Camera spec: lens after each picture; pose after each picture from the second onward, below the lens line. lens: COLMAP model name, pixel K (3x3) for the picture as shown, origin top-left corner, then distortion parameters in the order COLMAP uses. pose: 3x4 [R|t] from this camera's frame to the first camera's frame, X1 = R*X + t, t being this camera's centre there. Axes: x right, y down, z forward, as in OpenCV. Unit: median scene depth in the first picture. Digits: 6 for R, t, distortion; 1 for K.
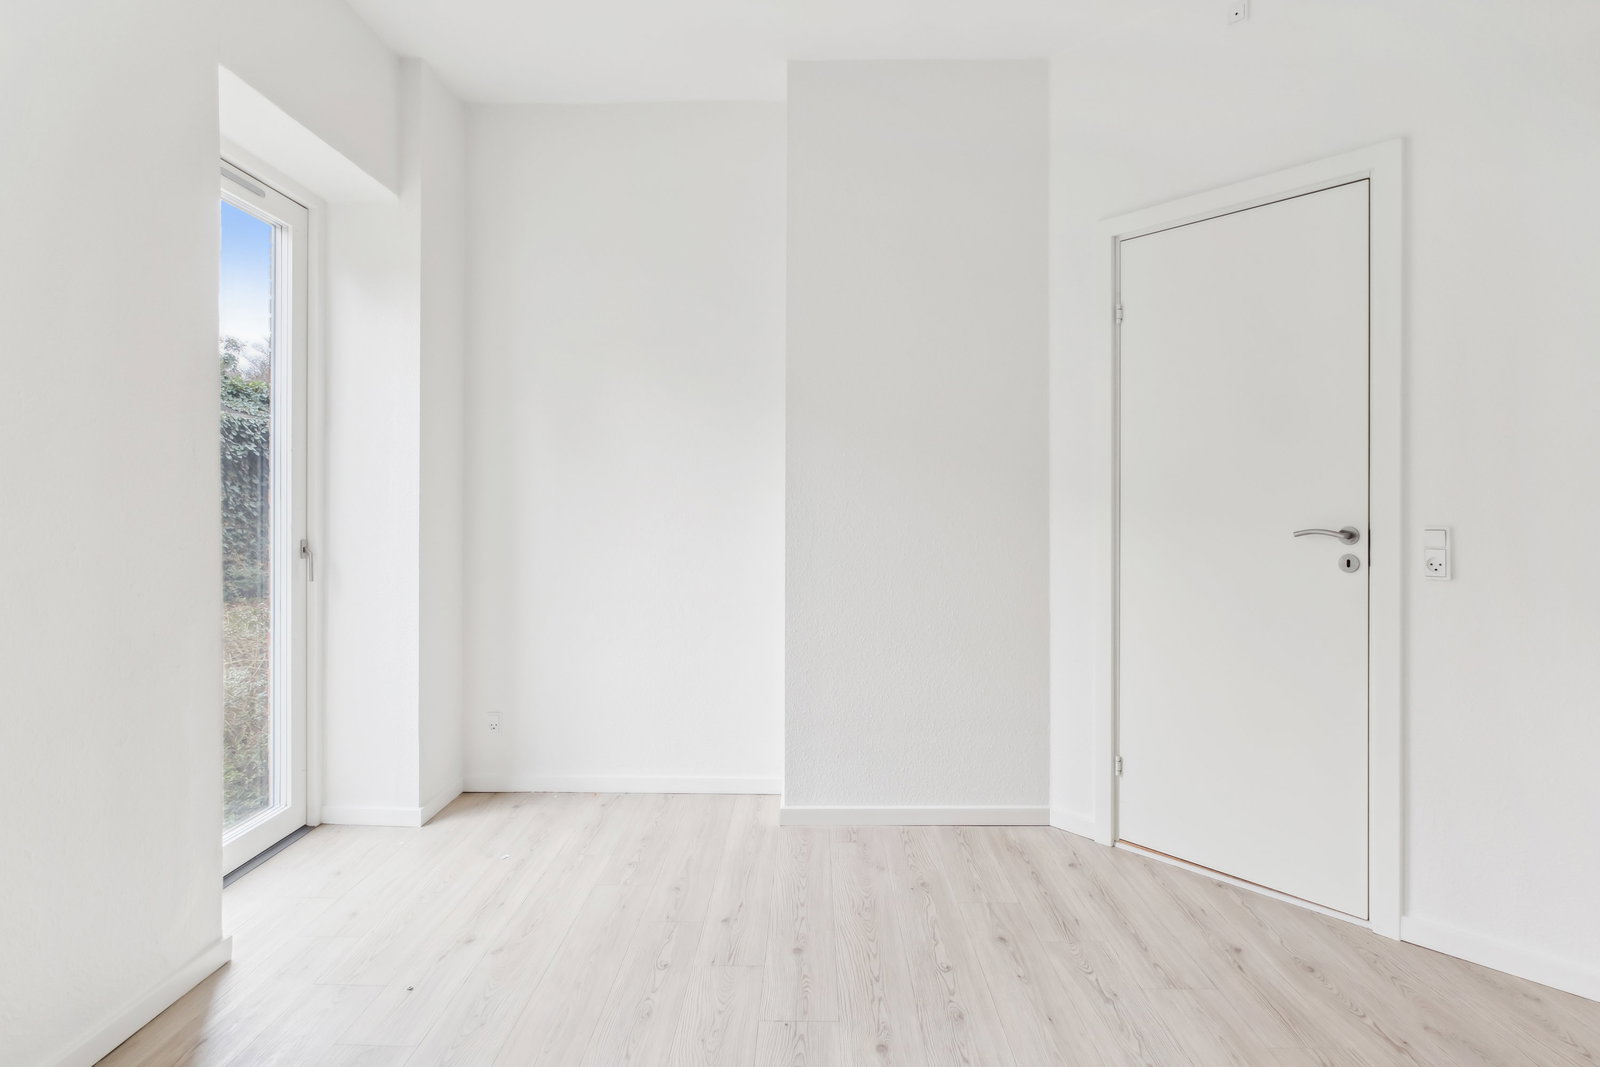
lens RADIAL K [[851.7, 0, 802.0], [0, 851.7, 513.5], [0, 0, 1]] dist [0.001858, 0.000611]
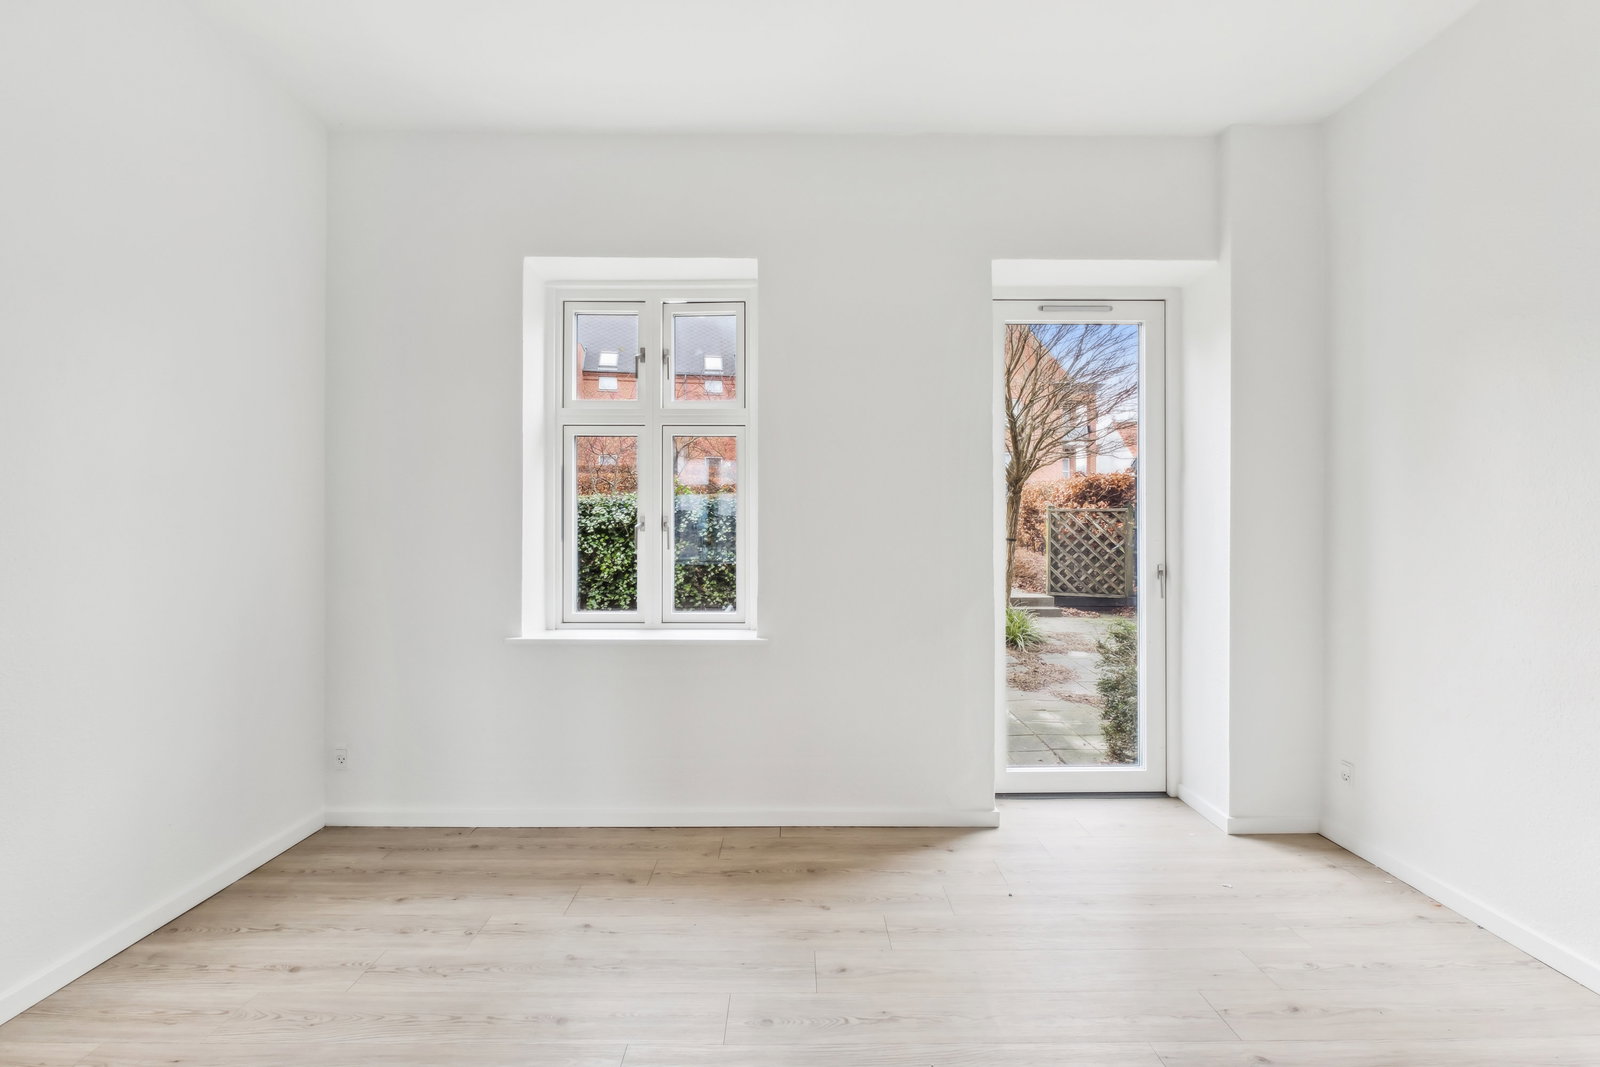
lens RADIAL K [[702.6, 0, 783.9], [0, 702.6, 534.0], [0, 0, 1]] dist [-0.001393, -0.000351]
pose [[0.031805, 0.003383, -0.999488, 0.424894], [-0.018788, 0.999820, 0.002786, -0.006519], [0.999317, 0.018690, 0.031863, 0.399539]]
